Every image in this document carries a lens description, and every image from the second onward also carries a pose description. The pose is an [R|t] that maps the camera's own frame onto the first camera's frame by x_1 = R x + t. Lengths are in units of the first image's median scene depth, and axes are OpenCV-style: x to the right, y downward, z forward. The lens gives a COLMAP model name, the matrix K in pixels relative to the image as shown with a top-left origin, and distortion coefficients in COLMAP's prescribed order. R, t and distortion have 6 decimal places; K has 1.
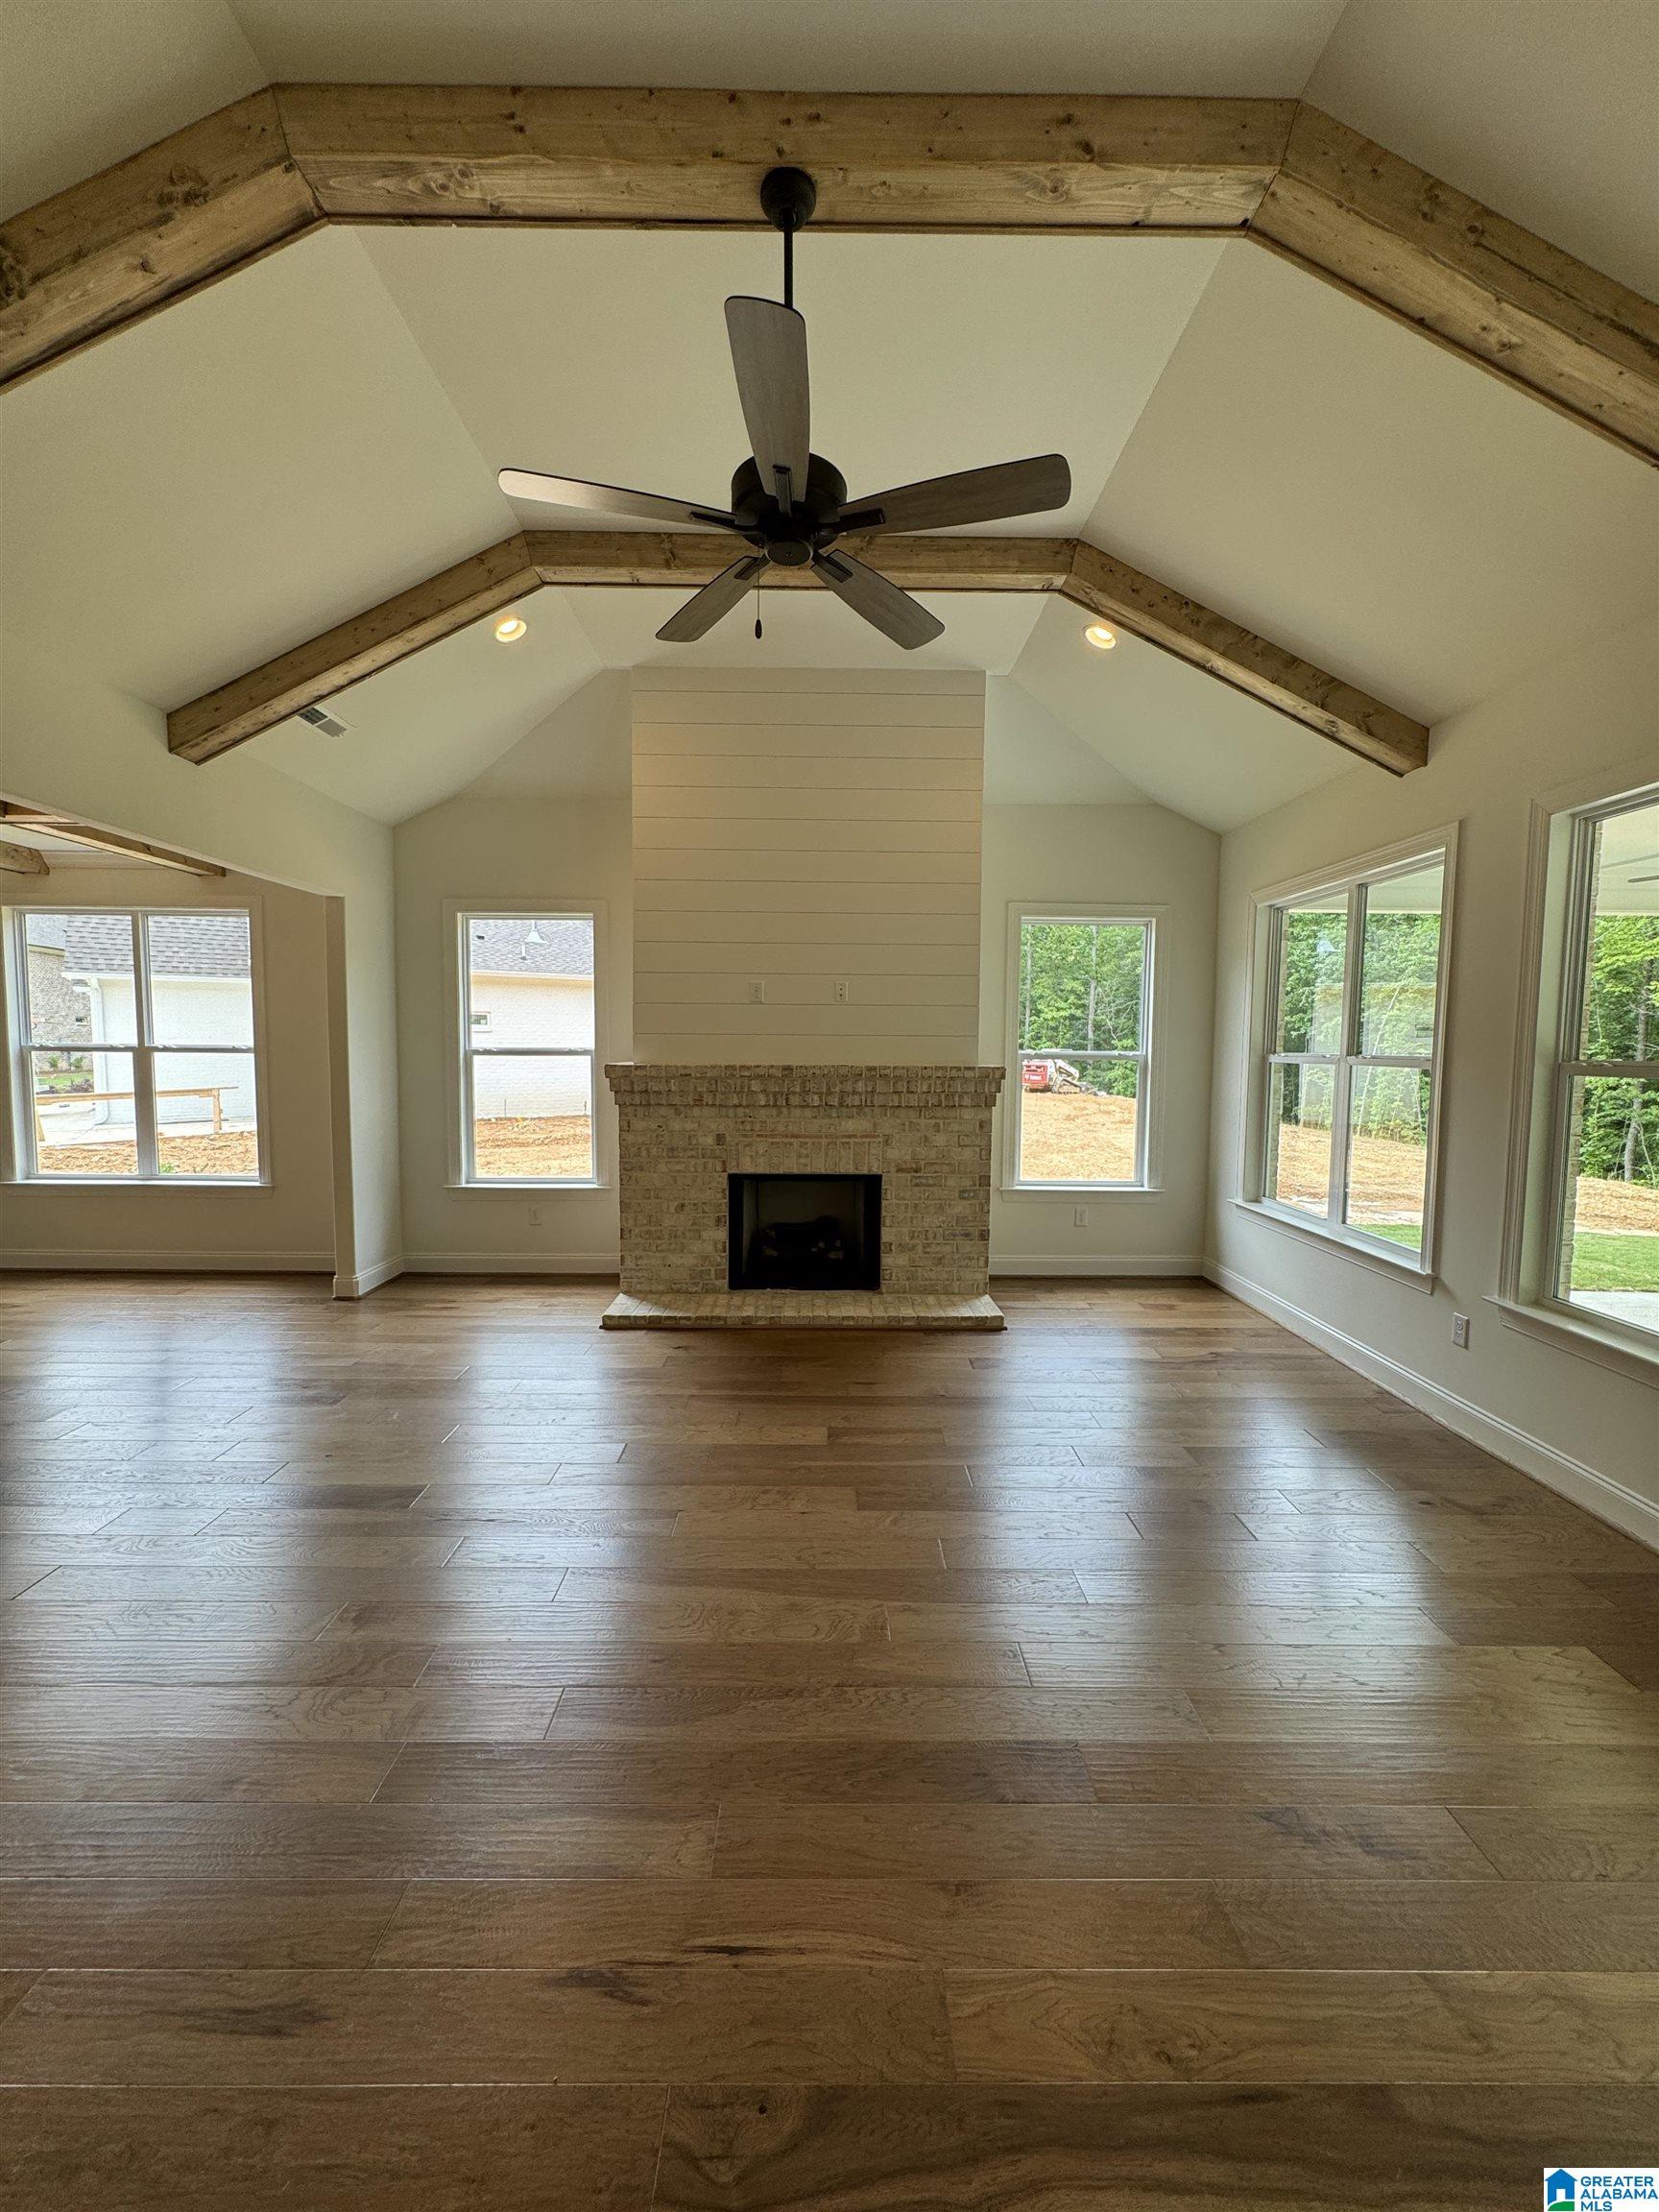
lens RADIAL K [[883.0, 0, 829.5], [0, 883.0, 1106.0], [0, 0, 1]] dist [-0.001152, 0.000112]
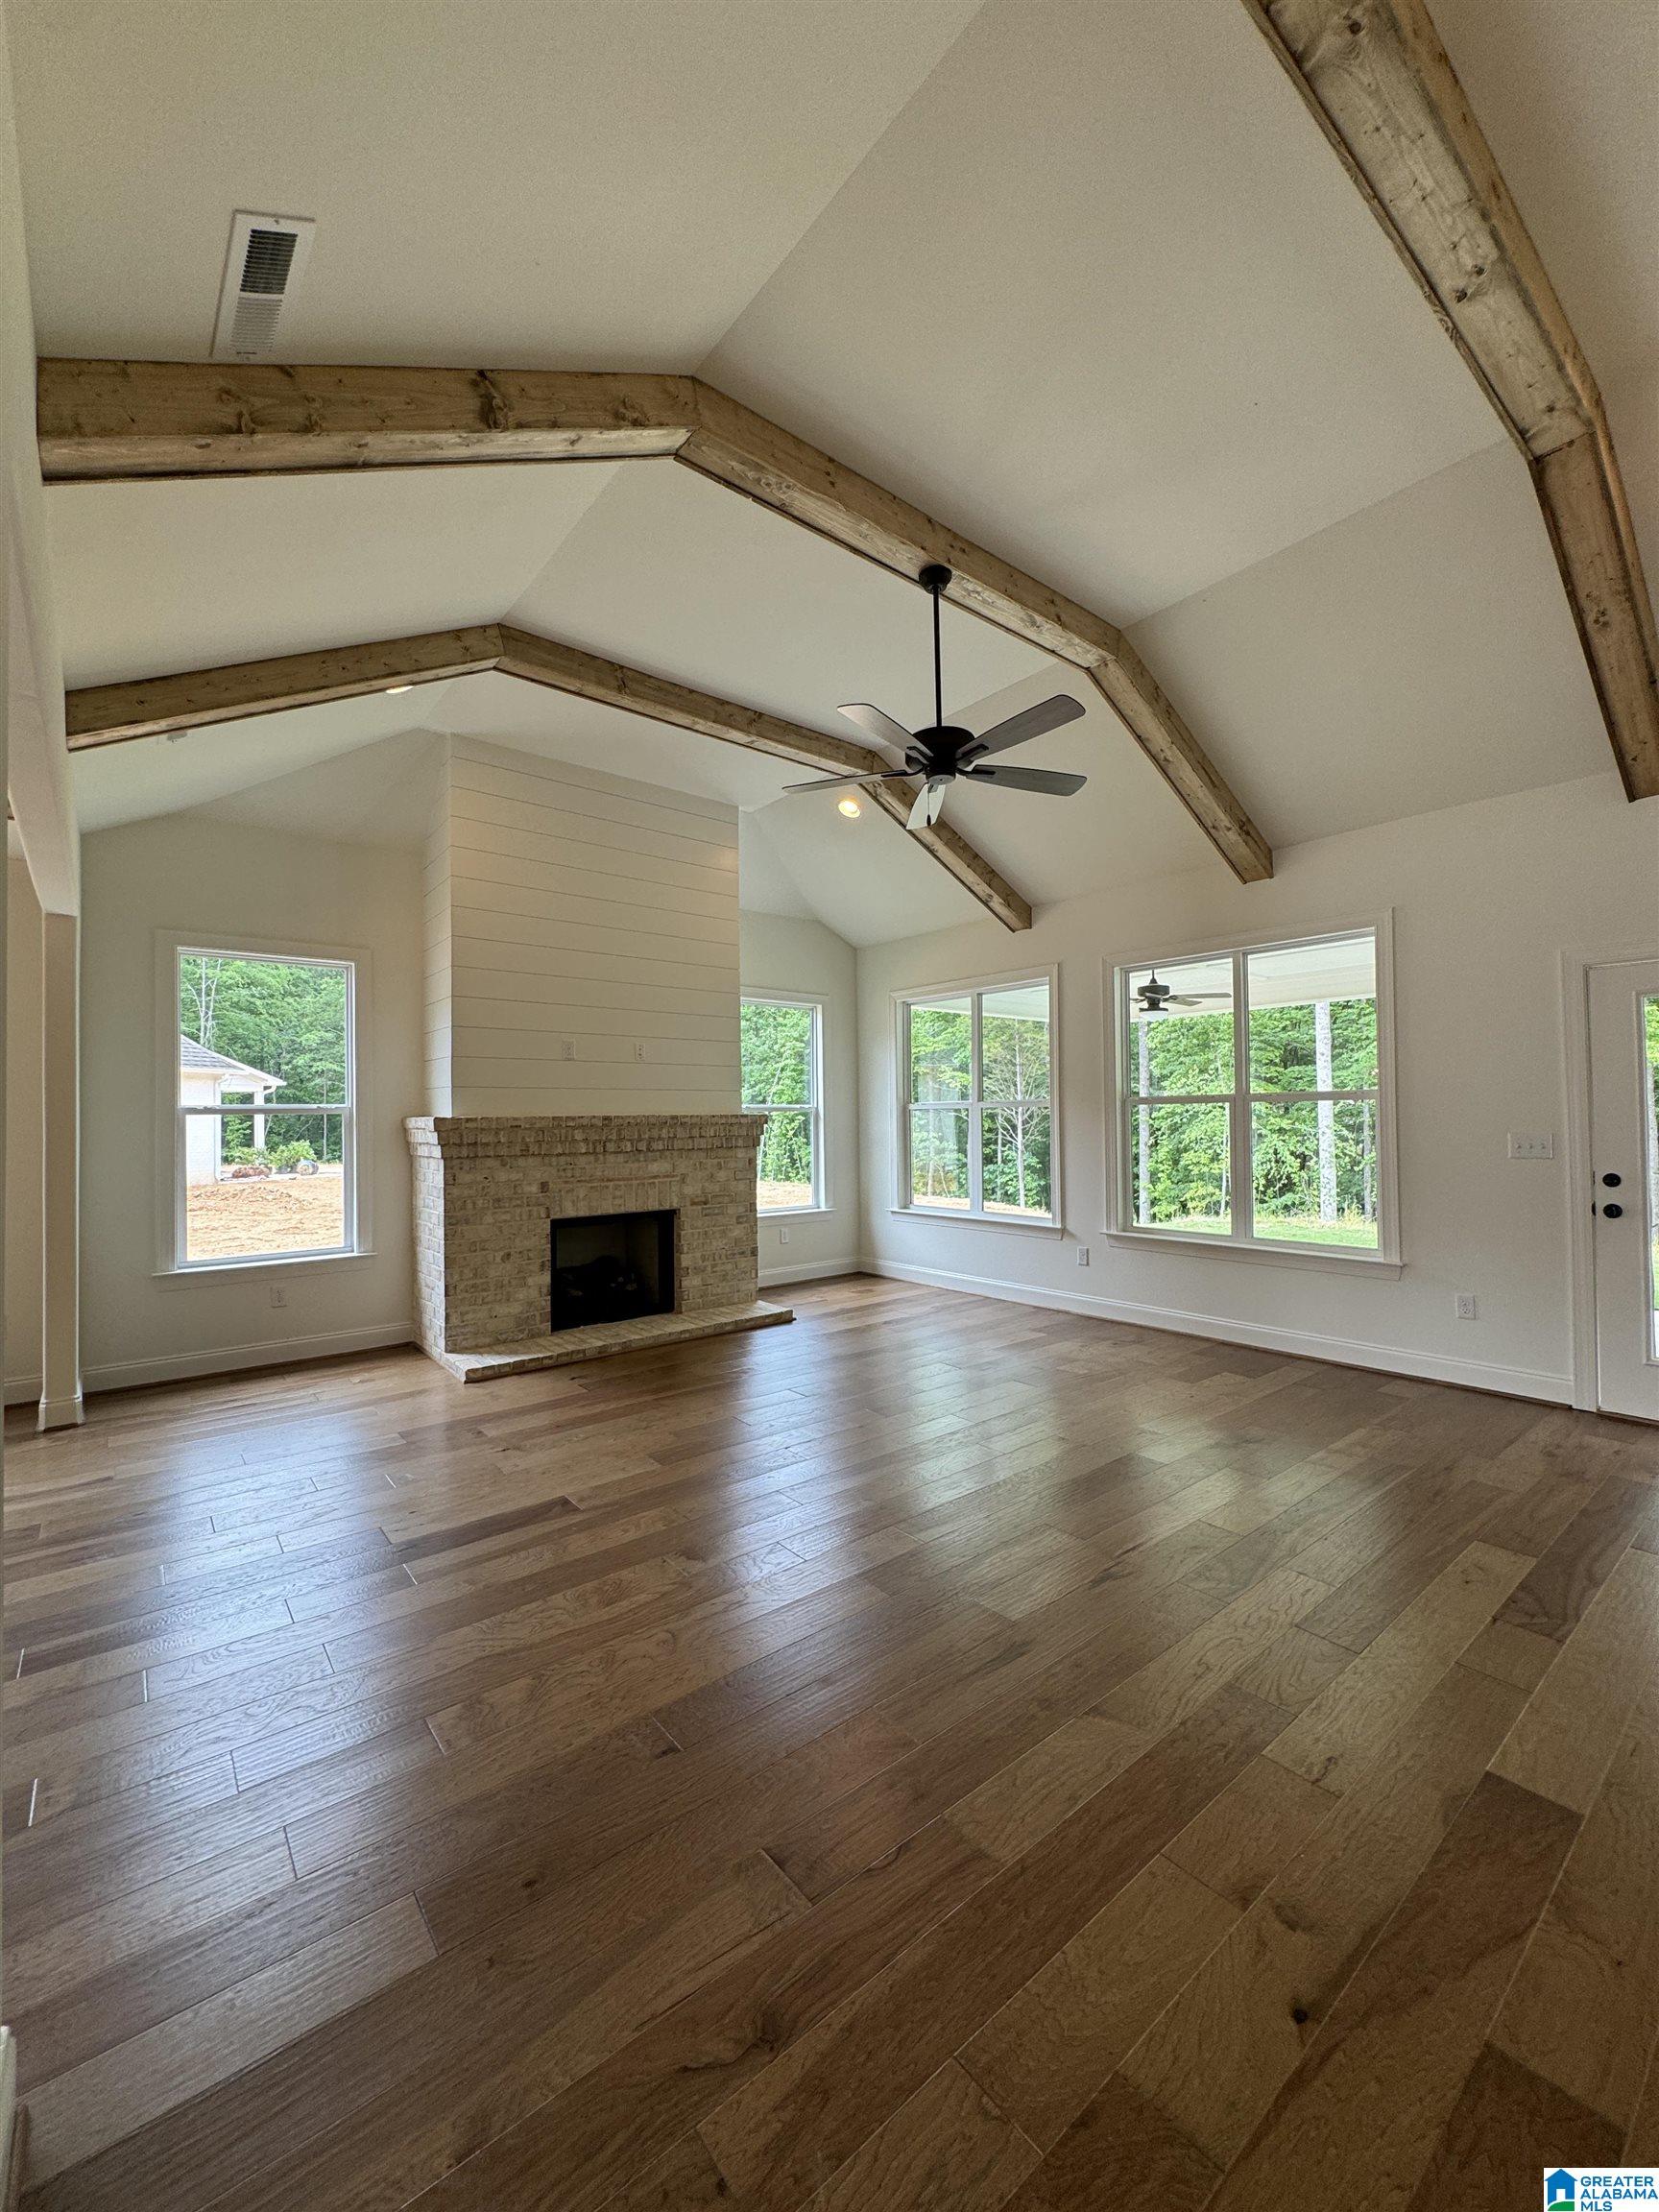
lens RADIAL K [[883.0, 0, 829.5], [0, 883.0, 1106.0], [0, 0, 1]] dist [-0.001152, 0.000112]
pose [[0.781149, -0.008158, 0.624292, -0.515210], [0.062290, 0.995944, -0.064925, 0.031018], [-0.621230, 0.089603, 0.778489, -0.040727]]
